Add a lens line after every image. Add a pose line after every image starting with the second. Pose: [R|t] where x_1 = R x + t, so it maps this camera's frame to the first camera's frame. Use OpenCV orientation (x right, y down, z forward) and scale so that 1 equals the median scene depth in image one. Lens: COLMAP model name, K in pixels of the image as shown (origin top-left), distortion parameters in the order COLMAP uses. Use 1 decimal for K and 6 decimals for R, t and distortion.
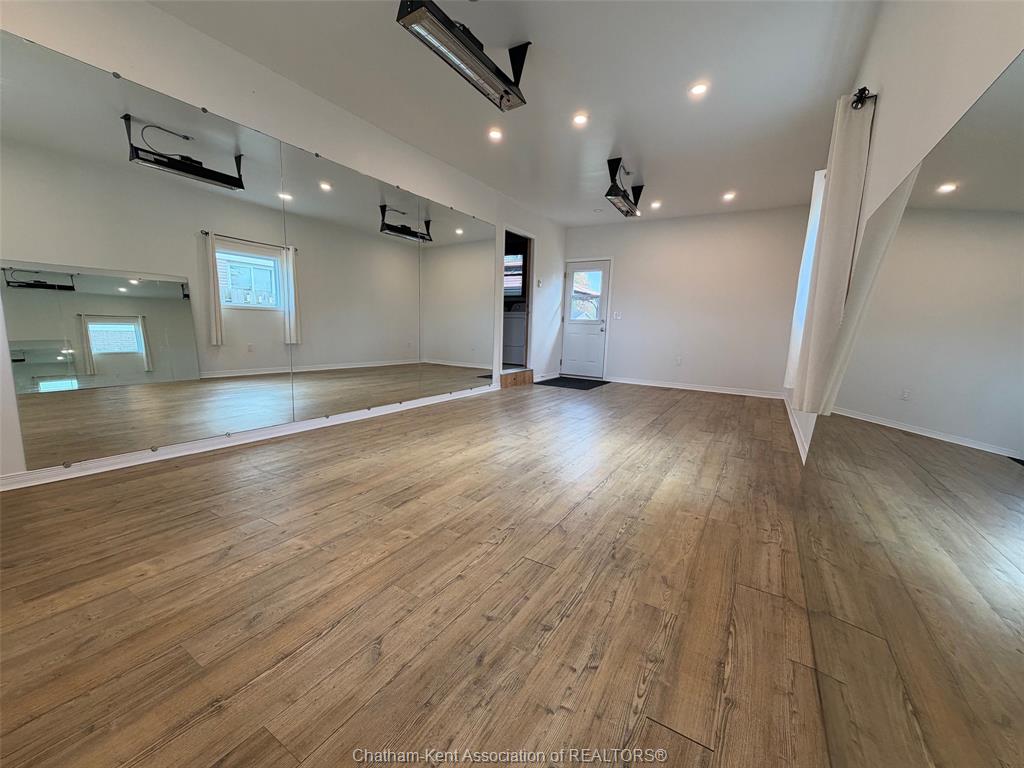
lens RADIAL K [[412.0, 0, 512.0], [0, 412.0, 384.0], [0, 0, 1]] dist [-0.000764, 0.000201]
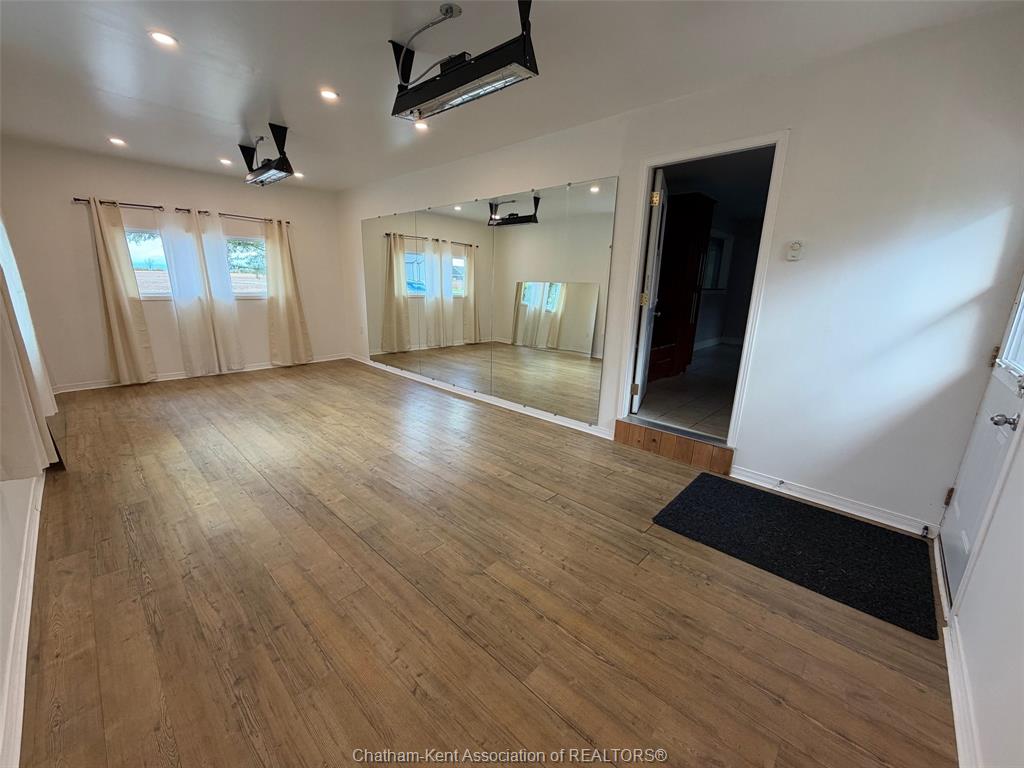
lens RADIAL K [[402.3, 0, 512.0], [0, 402.3, 384.0], [0, 0, 1]] dist [-0.000768, -0.000239]
pose [[-0.194371, 0.205742, -0.959109, 1.371705], [-0.167839, 0.956362, 0.239167, -0.457413], [0.966463, 0.207463, -0.151357, 2.185161]]
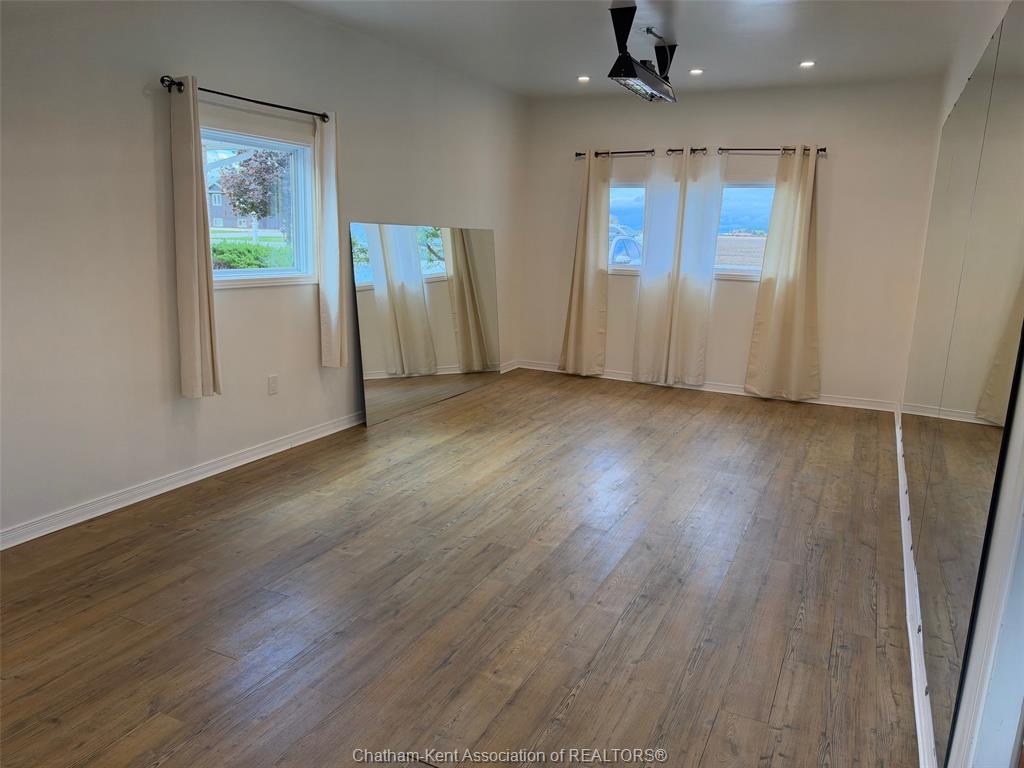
lens RADIAL K [[725.4, 0, 512.0], [0, 725.4, 384.0], [0, 0, 1]] dist [0.146305, -0.385281]
pose [[-0.993030, -0.041429, -0.110343, 0.399881], [-0.075970, 0.940749, 0.330485, -0.571842], [0.090113, 0.336564, -0.937339, 2.782941]]
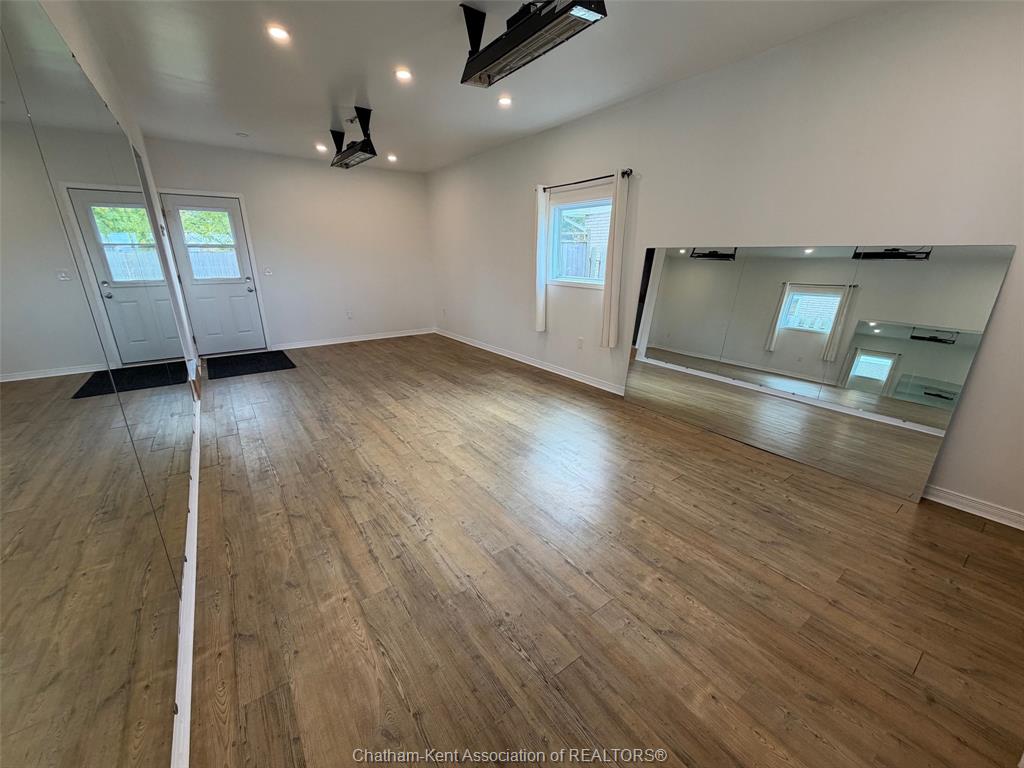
lens RADIAL K [[402.3, 0, 512.0], [0, 402.3, 384.0], [0, 0, 1]] dist [-0.000768, -0.000239]
pose [[0.379239, -0.315069, 0.870006, -0.951751], [0.138979, 0.948972, 0.283084, -0.310103], [-0.914802, 0.013556, 0.403675, 0.603146]]
